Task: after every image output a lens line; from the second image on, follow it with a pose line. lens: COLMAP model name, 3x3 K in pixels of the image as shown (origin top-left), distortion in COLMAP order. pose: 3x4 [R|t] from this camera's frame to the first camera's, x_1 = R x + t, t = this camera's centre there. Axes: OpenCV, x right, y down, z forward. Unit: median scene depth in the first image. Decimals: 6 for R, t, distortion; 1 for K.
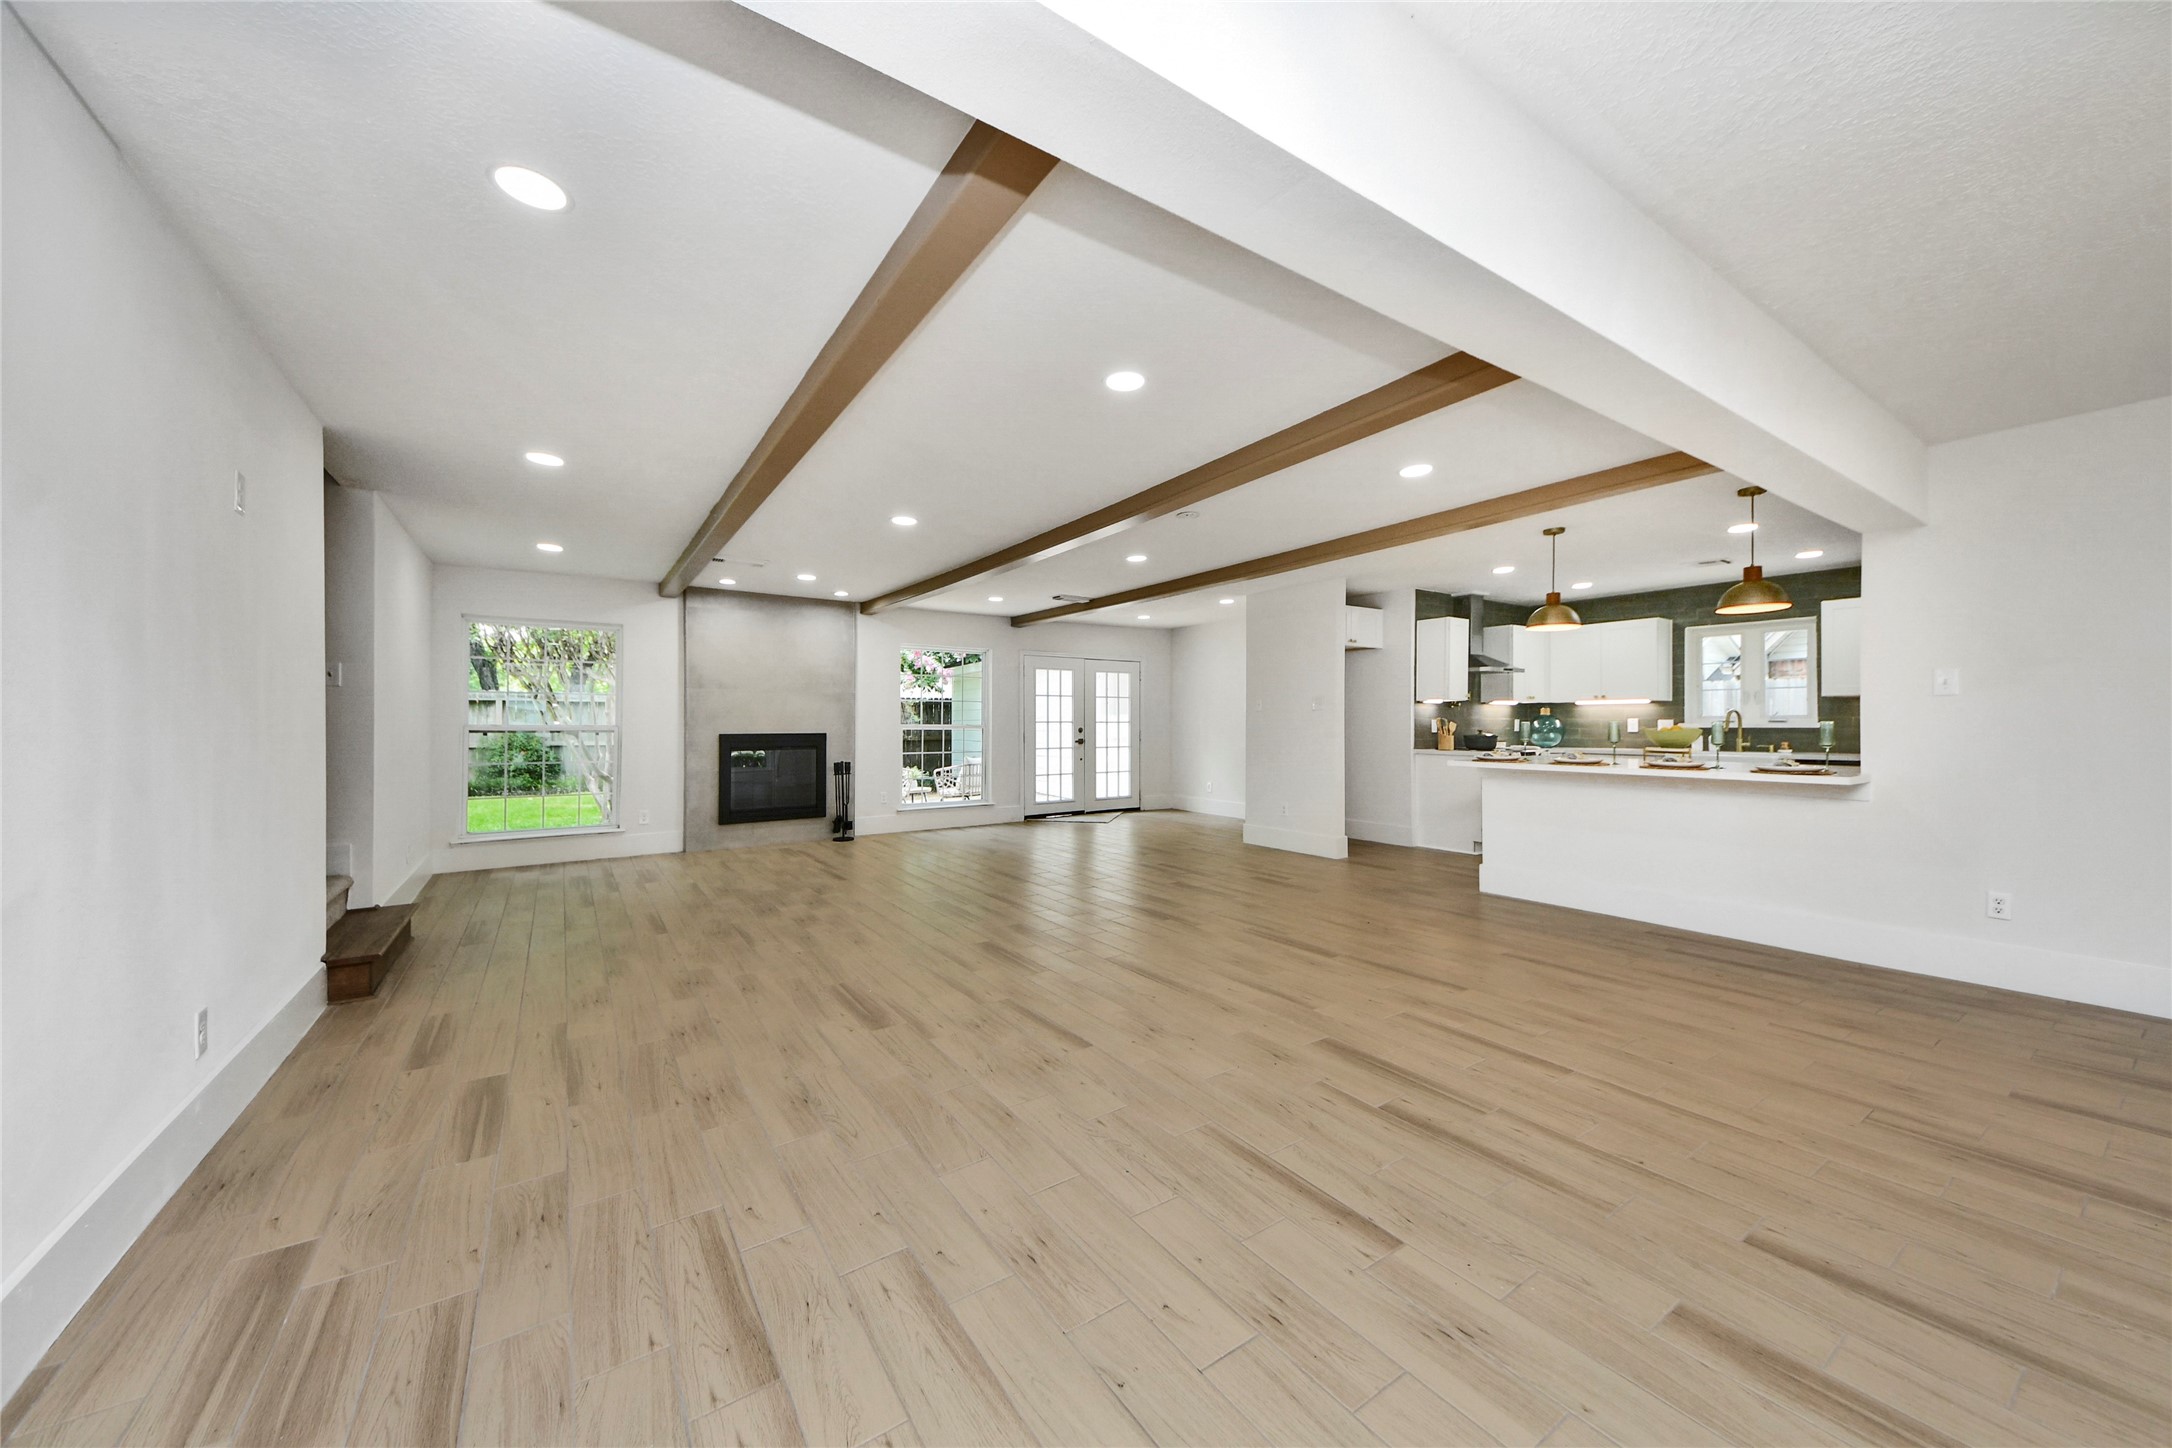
lens RADIAL K [[776.7, 0, 1070.9], [0, 776.7, 722.1], [0, 0, 1]] dist [0.036542, -0.005272]
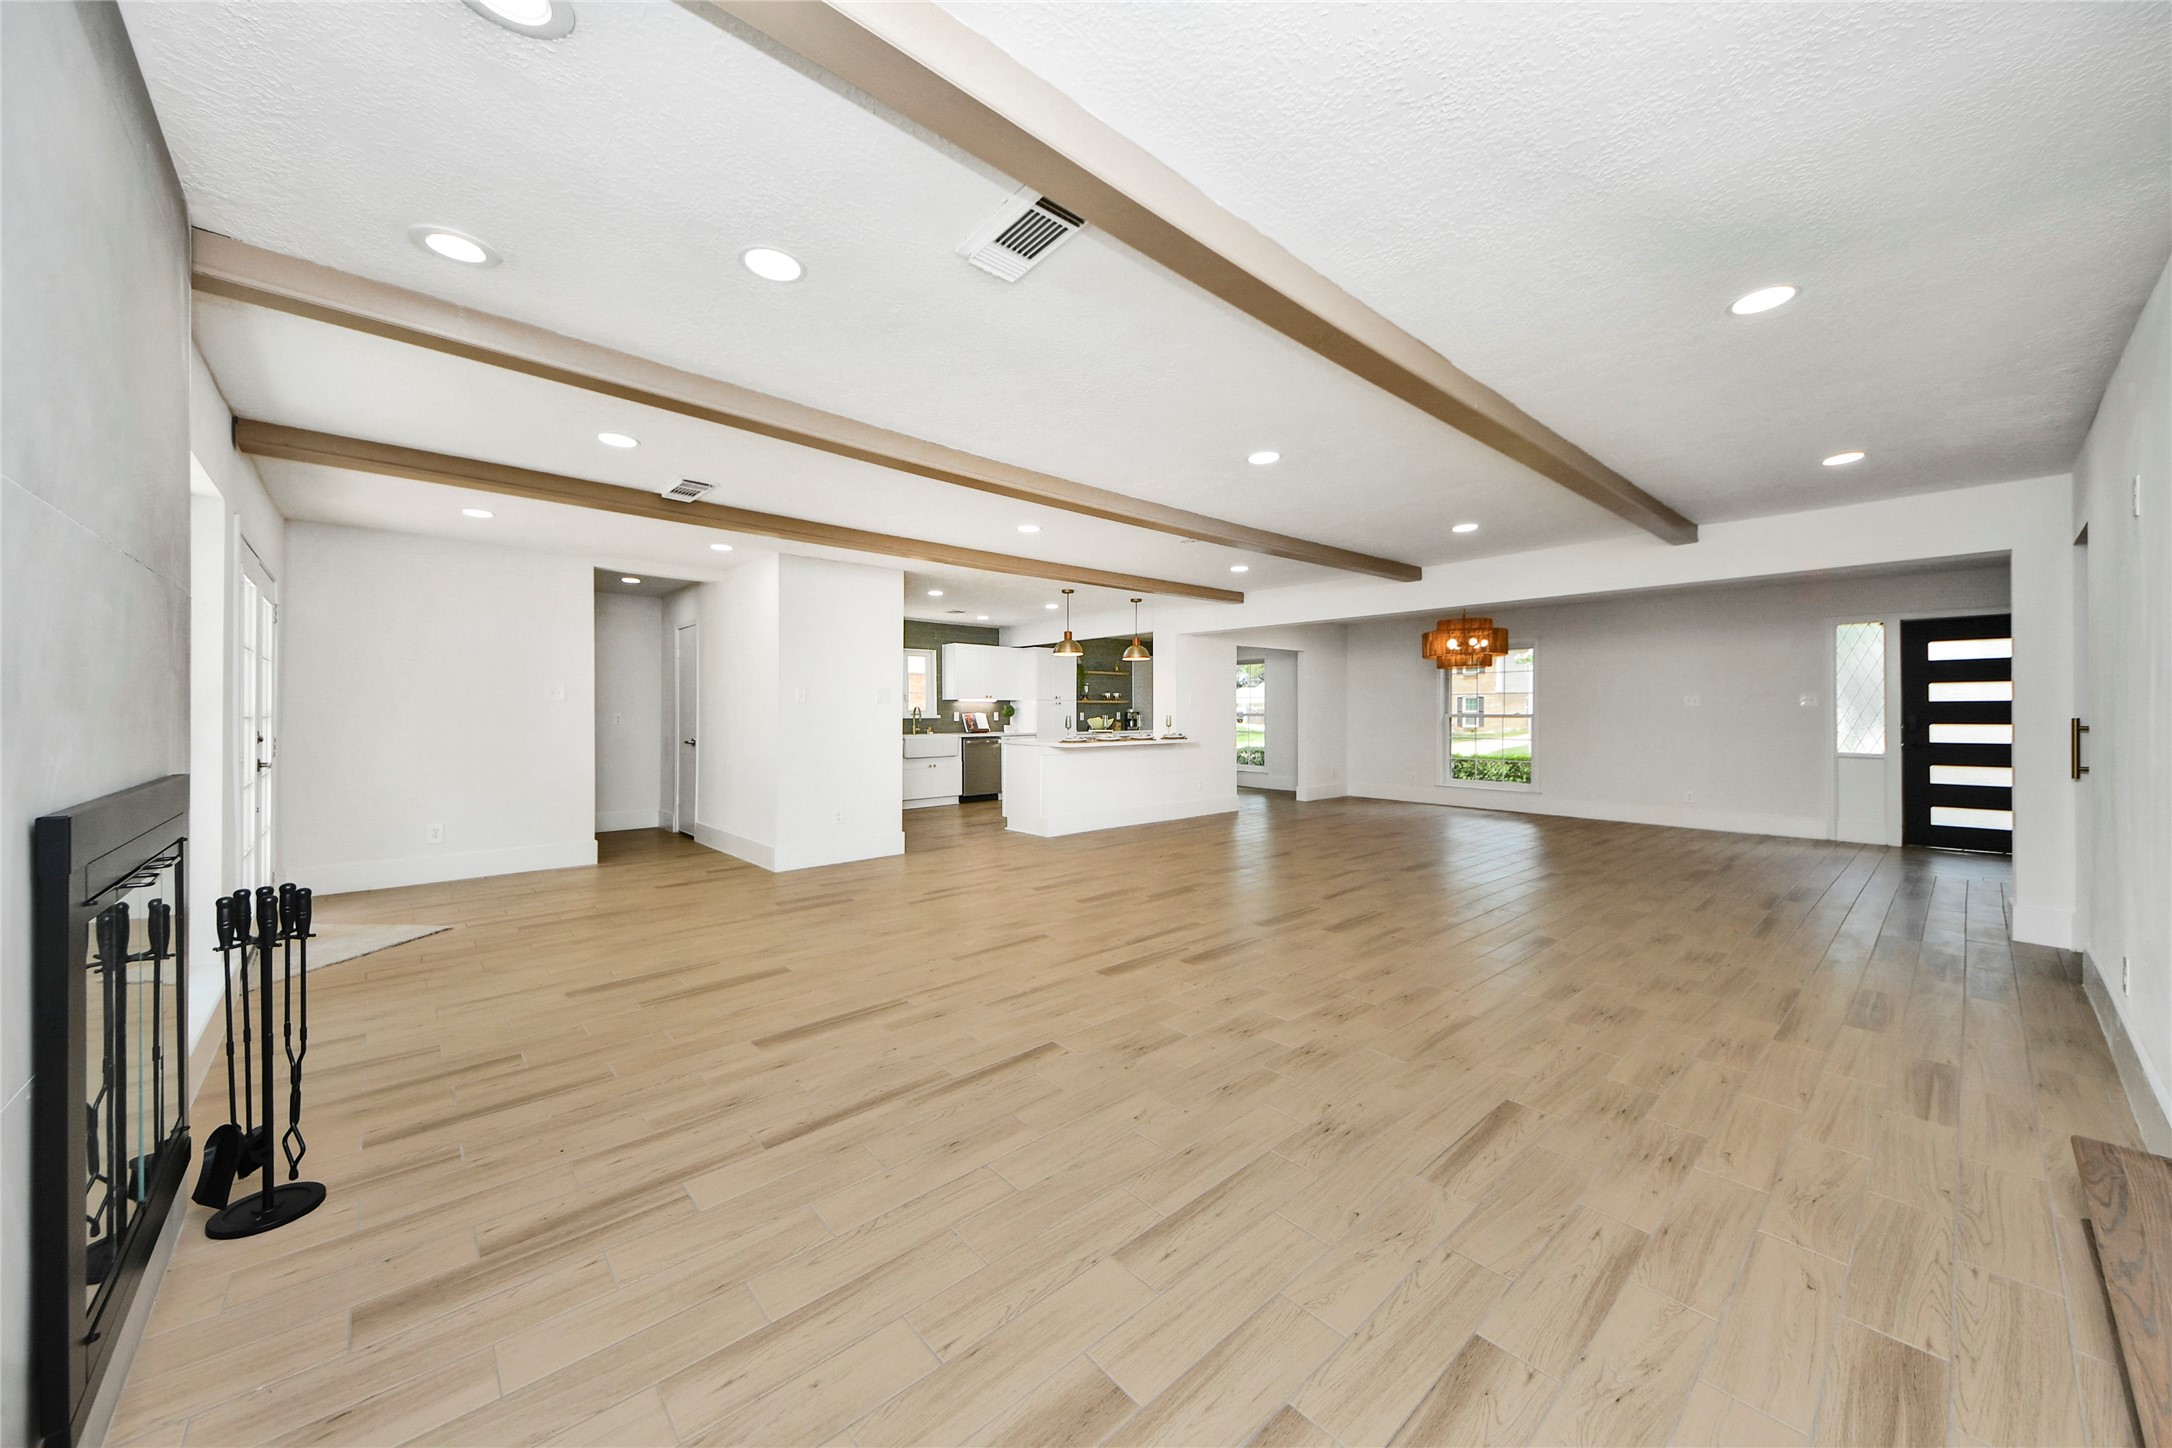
lens RADIAL K [[776.7, 0, 1094.1], [0, 776.7, 709.0], [0, 0, 1]] dist [0.036542, -0.005272]
pose [[-0.150548, 0.003693, 0.988596, -0.611770], [0.000879, 0.999993, -0.003602, -0.005130], [-0.988602, 0.000327, -0.150550, 0.808026]]
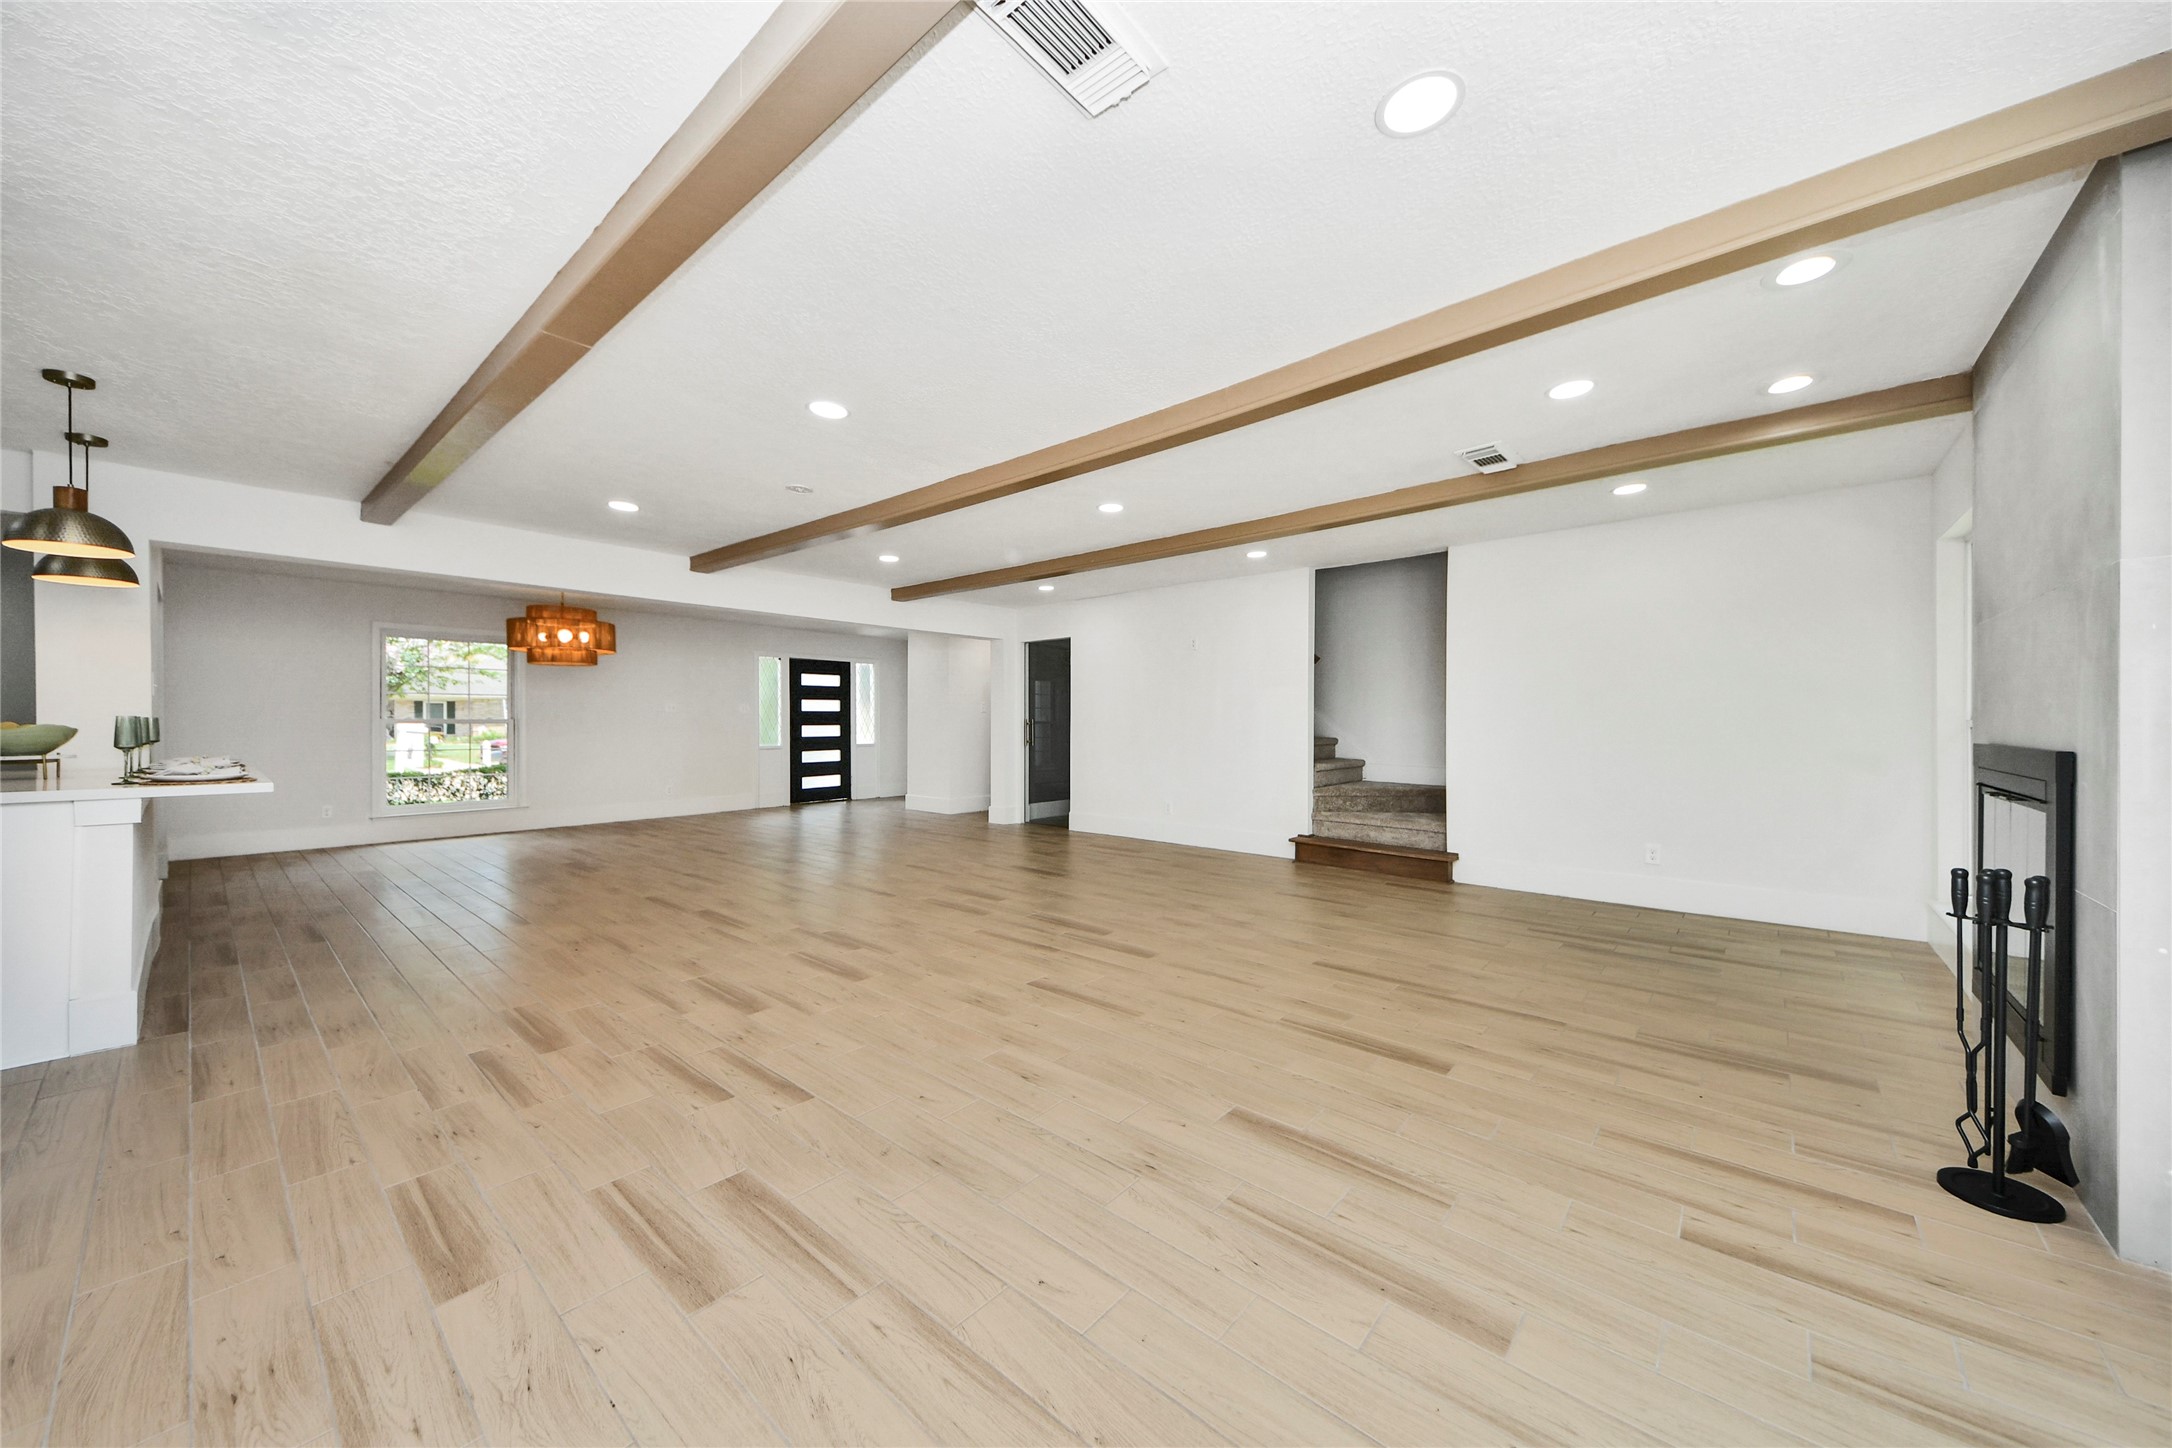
lens RADIAL K [[776.7, 0, 1066.3], [0, 776.7, 721.3], [0, 0, 1]] dist [0.036542, -0.005272]
pose [[-0.964607, -0.005163, -0.263643, 0.062633], [-0.005004, 0.999987, -0.001275, 0.002033], [0.263646, 0.000089, -0.964620, 1.215246]]
